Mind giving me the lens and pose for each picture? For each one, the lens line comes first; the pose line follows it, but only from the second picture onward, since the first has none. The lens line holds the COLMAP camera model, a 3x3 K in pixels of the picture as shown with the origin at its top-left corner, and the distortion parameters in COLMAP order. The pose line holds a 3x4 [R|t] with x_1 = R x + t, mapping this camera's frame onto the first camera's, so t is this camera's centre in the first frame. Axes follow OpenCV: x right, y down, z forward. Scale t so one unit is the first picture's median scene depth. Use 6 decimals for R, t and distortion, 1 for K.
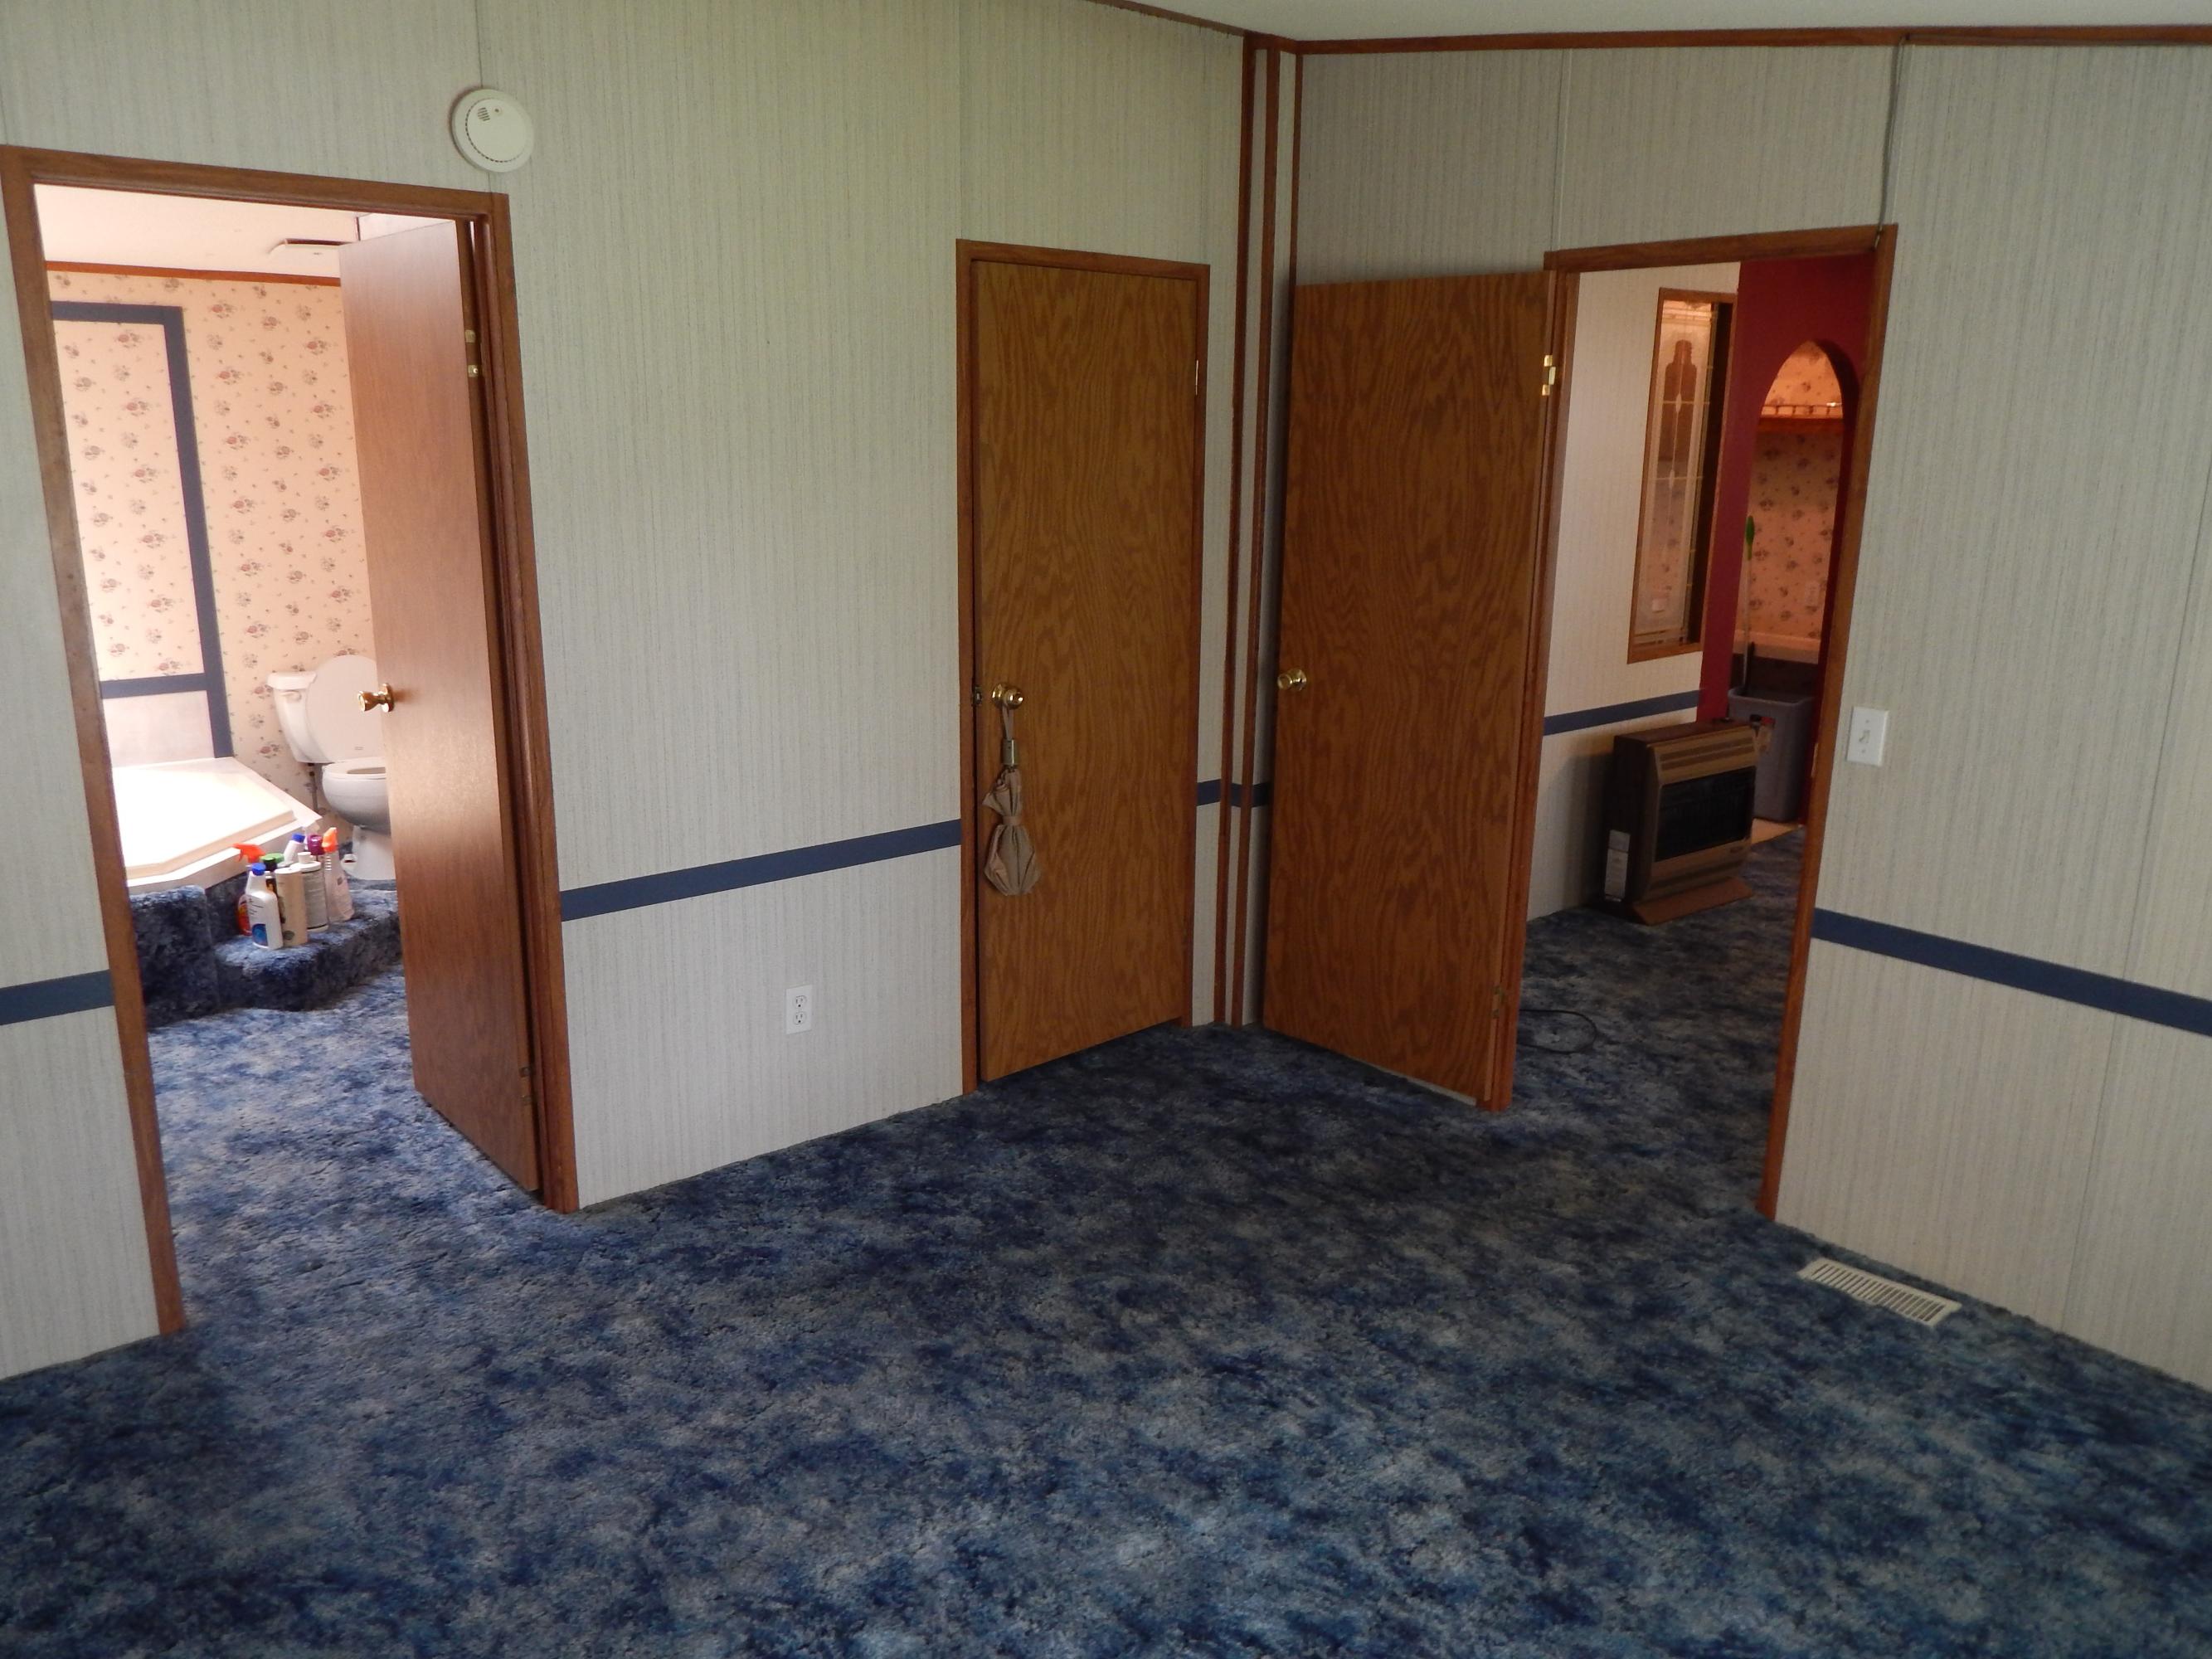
lens RADIAL K [[1625.3, 0, 1112.0], [0, 1625.3, 831.0], [0, 0, 1]] dist [-0.035849, 0.002161]
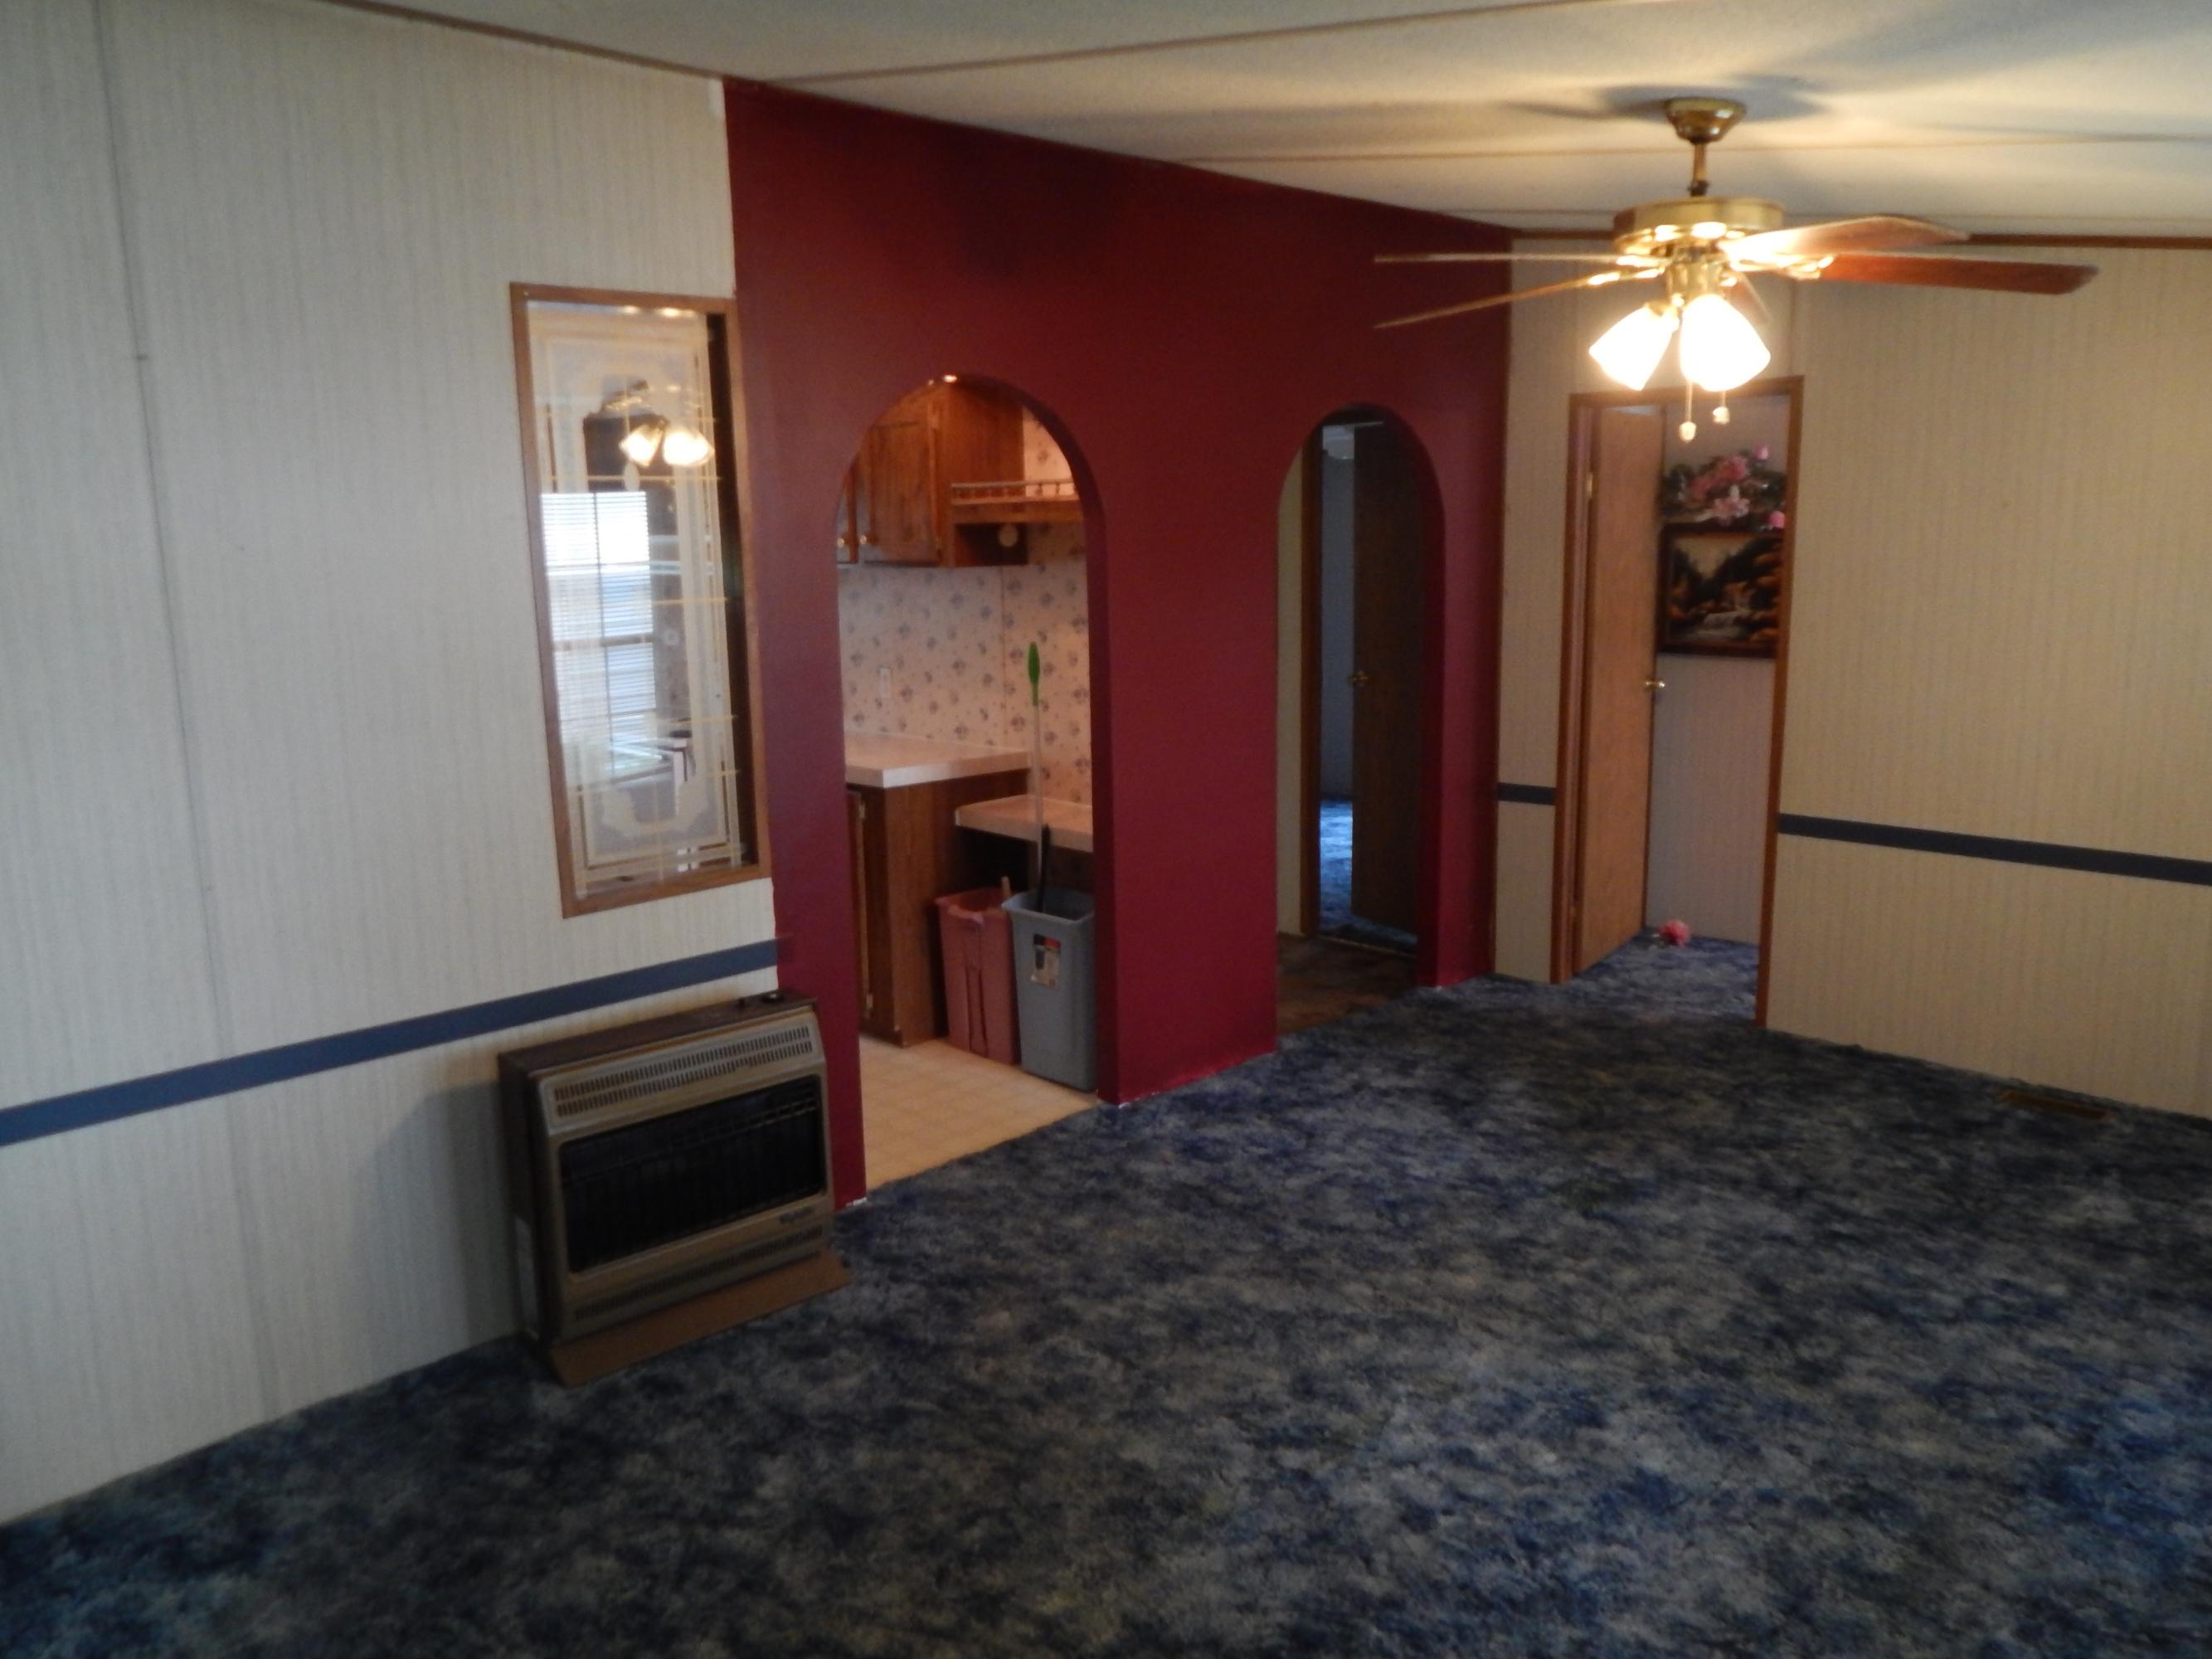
lens RADIAL K [[1625.3, 0, 1100.3], [0, 1625.3, 834.1], [0, 0, 1]] dist [-0.035849, 0.002161]
pose [[0.994943, -0.039923, 0.092161, 0.460451], [0.045982, 0.996852, -0.064582, -0.086980], [-0.089292, 0.068493, 0.993648, 0.397541]]
